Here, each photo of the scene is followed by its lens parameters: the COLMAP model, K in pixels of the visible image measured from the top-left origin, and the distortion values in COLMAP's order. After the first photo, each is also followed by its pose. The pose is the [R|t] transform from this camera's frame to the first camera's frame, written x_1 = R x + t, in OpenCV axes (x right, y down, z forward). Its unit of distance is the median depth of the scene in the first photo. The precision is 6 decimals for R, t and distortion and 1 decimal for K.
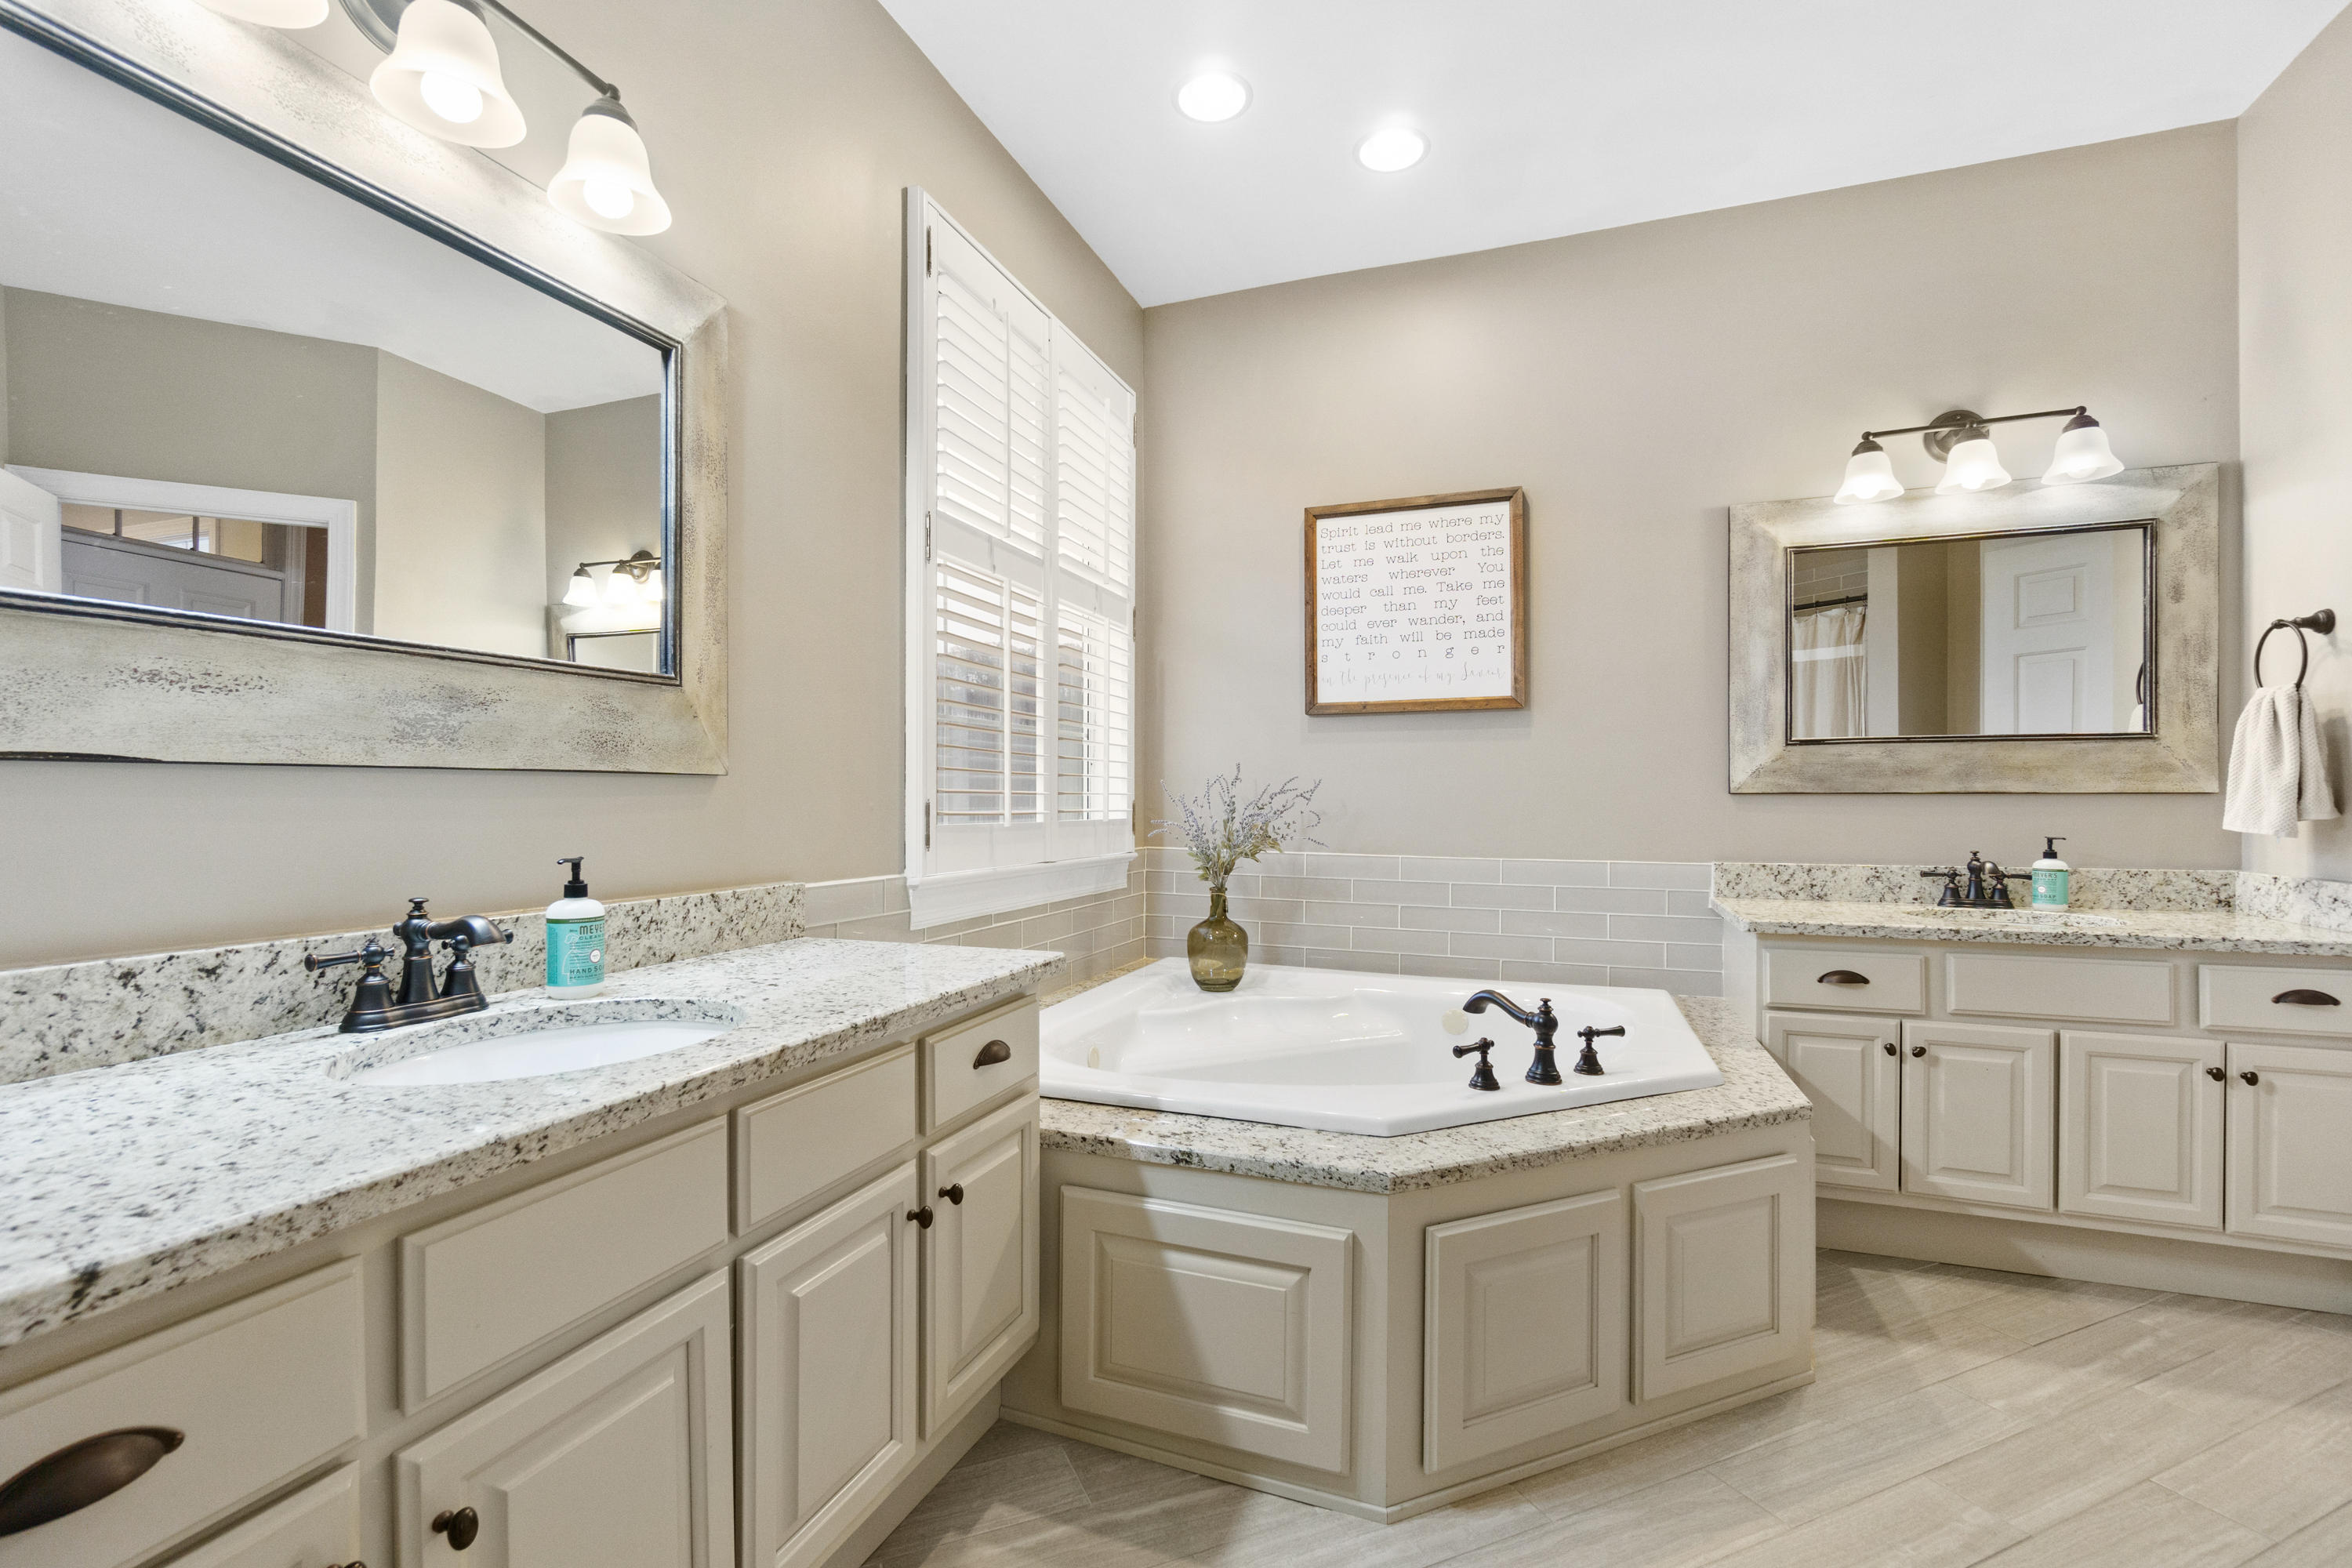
lens RADIAL K [[1028.2, 0, 1159.8], [0, 1028.2, 801.4], [0, 0, 1]] dist [-0.001031, -0.000649]
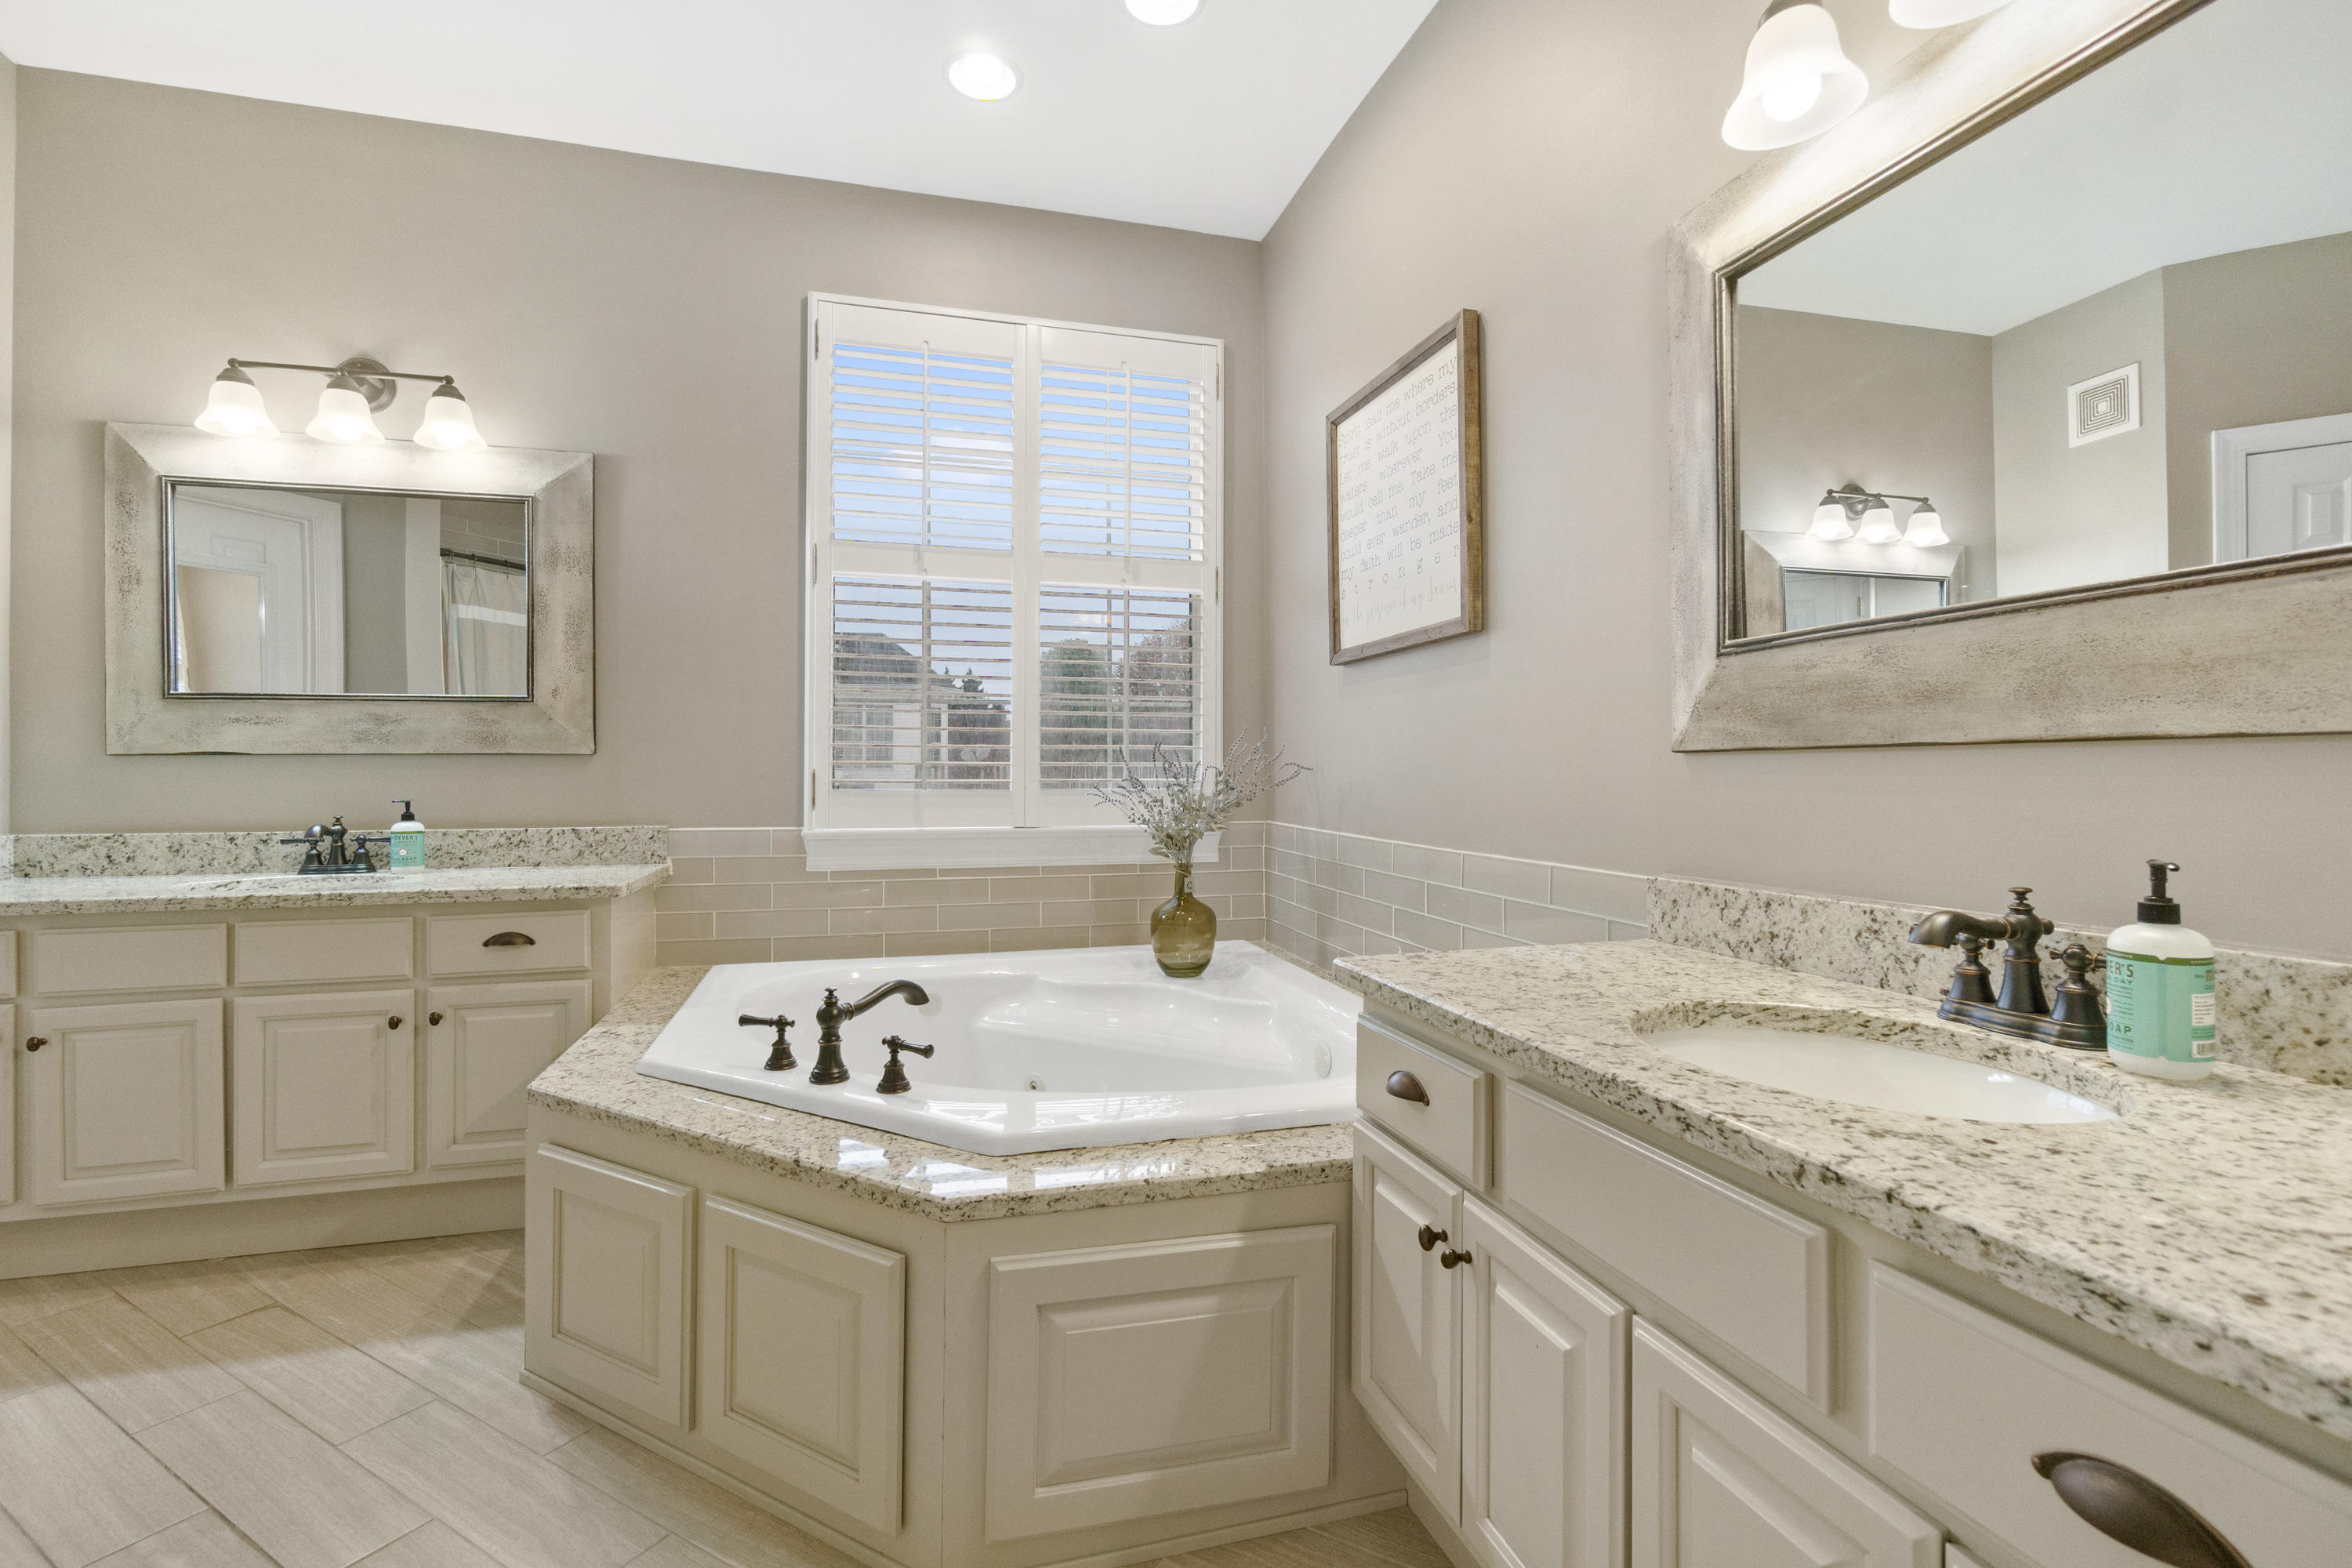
lens RADIAL K [[1028.2, 0, 1164.9], [0, 1028.2, 771.9], [0, 0, 1]] dist [-0.001031, -0.000649]
pose [[0.599374, -0.003237, -0.800463, 1.173980], [0.000508, 0.999993, -0.003664, 0.006886], [0.800469, 0.001789, 0.599371, 0.646256]]
